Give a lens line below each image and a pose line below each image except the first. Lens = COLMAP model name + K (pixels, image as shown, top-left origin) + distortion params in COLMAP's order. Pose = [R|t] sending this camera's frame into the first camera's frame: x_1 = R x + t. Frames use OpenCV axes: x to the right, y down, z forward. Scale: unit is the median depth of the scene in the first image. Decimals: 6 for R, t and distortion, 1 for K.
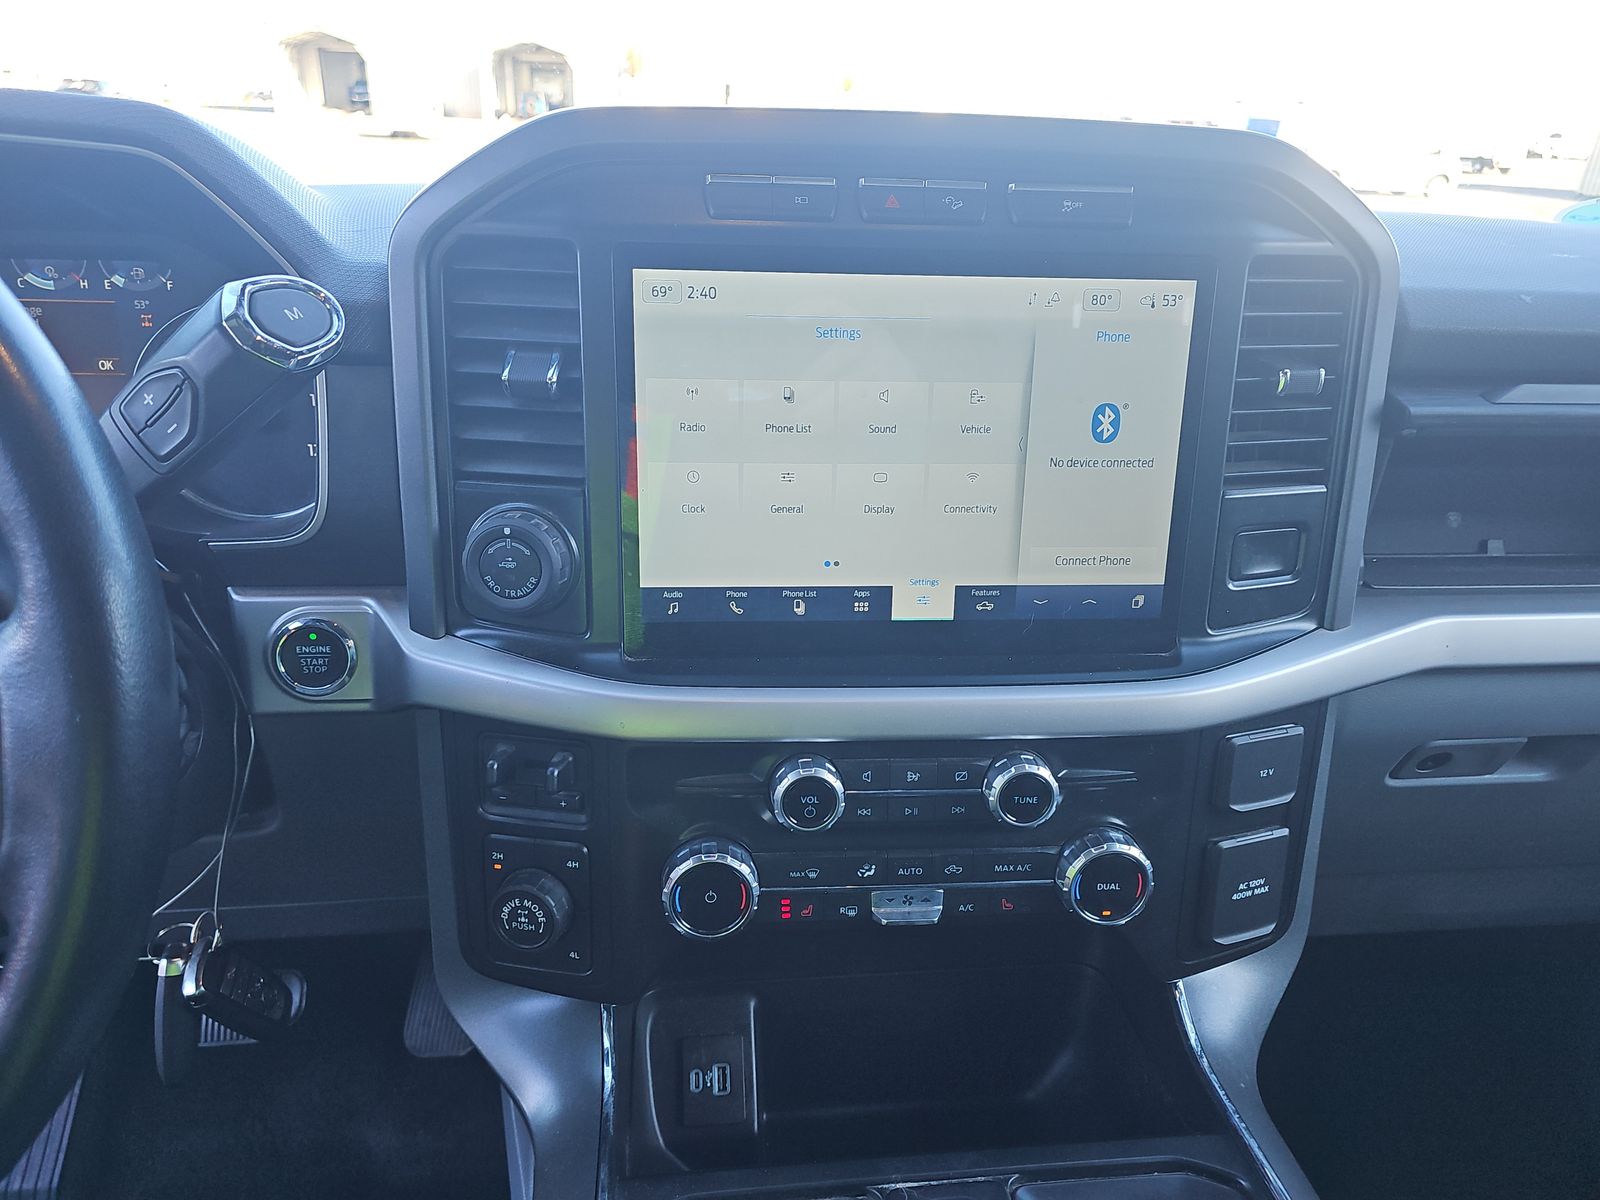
lens RADIAL K [[1070.6, 0, 800.0], [0, 1070.6, 595.7], [0, 0, 1]] dist [0.028607, -0.019734]
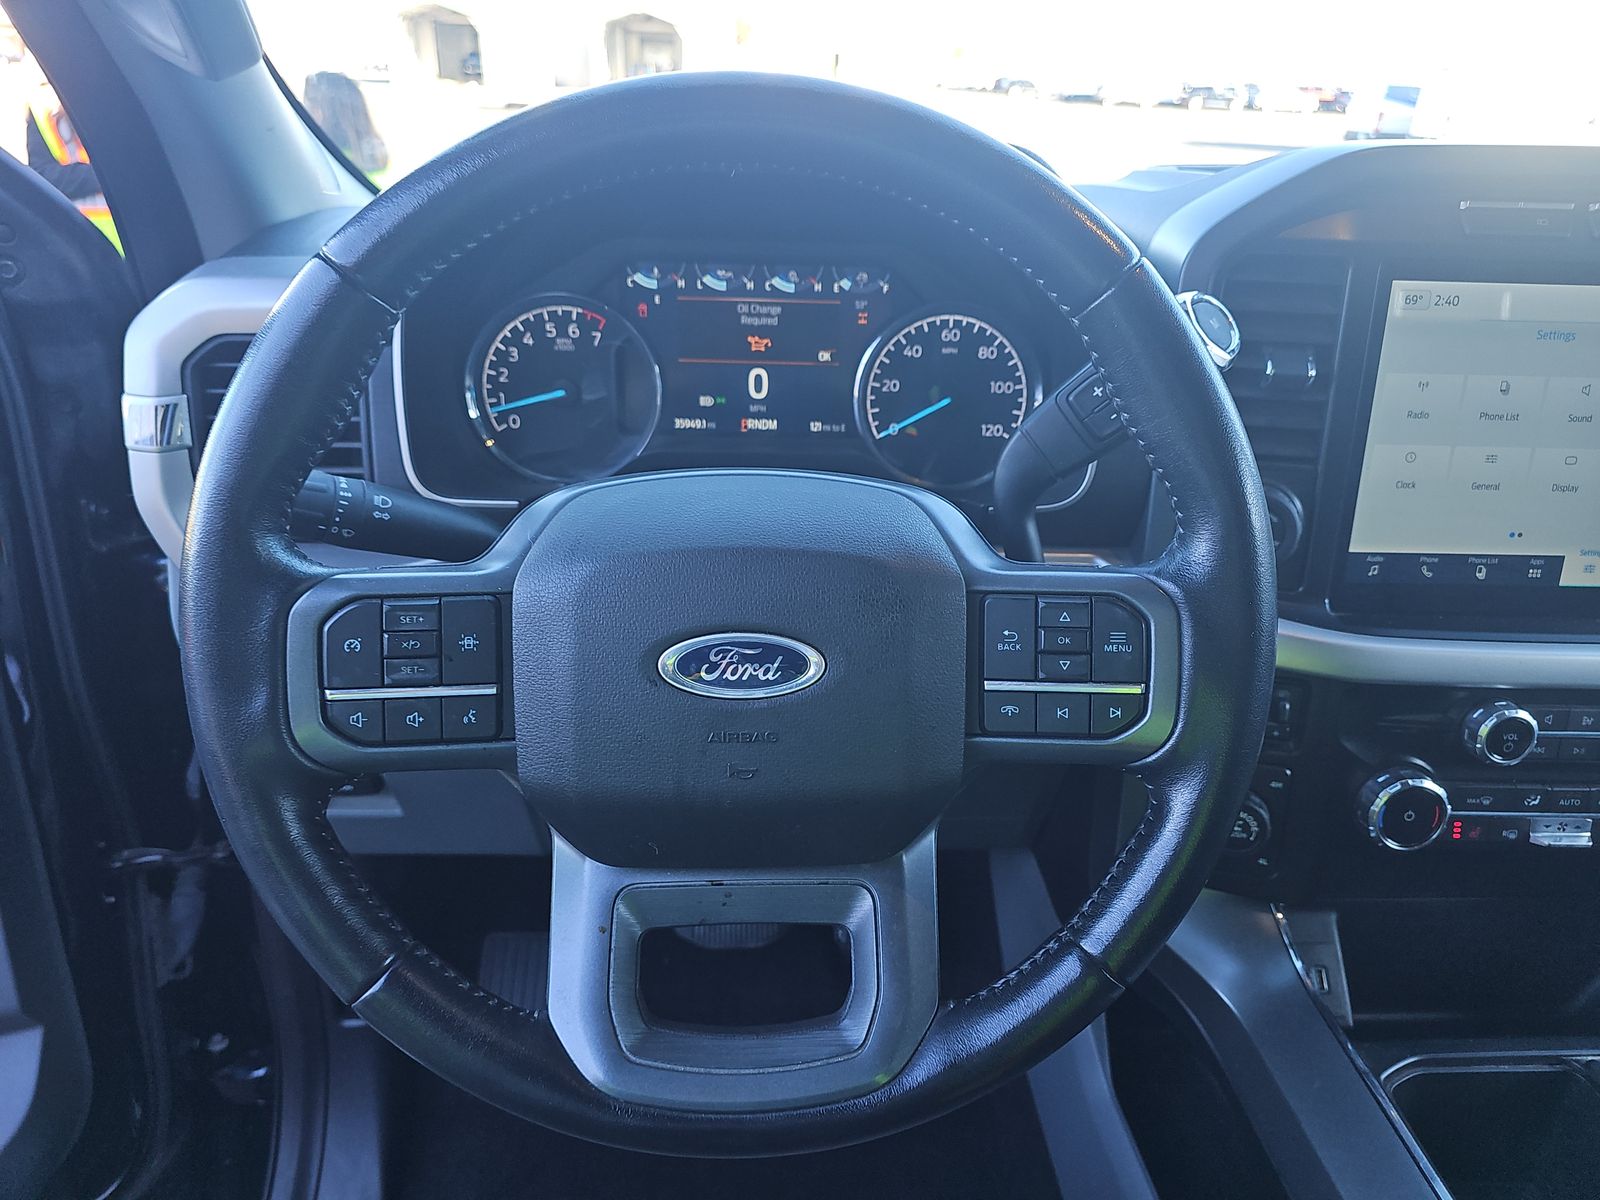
lens RADIAL K [[1070.6, 0, 798.5], [0, 1070.6, 602.4], [0, 0, 1]] dist [0.028607, -0.019734]
pose [[0.997780, 0.025537, -0.061511, -0.665313], [-0.023639, 0.999227, 0.031401, 0.024388], [0.062265, -0.029877, 0.997612, -0.210856]]
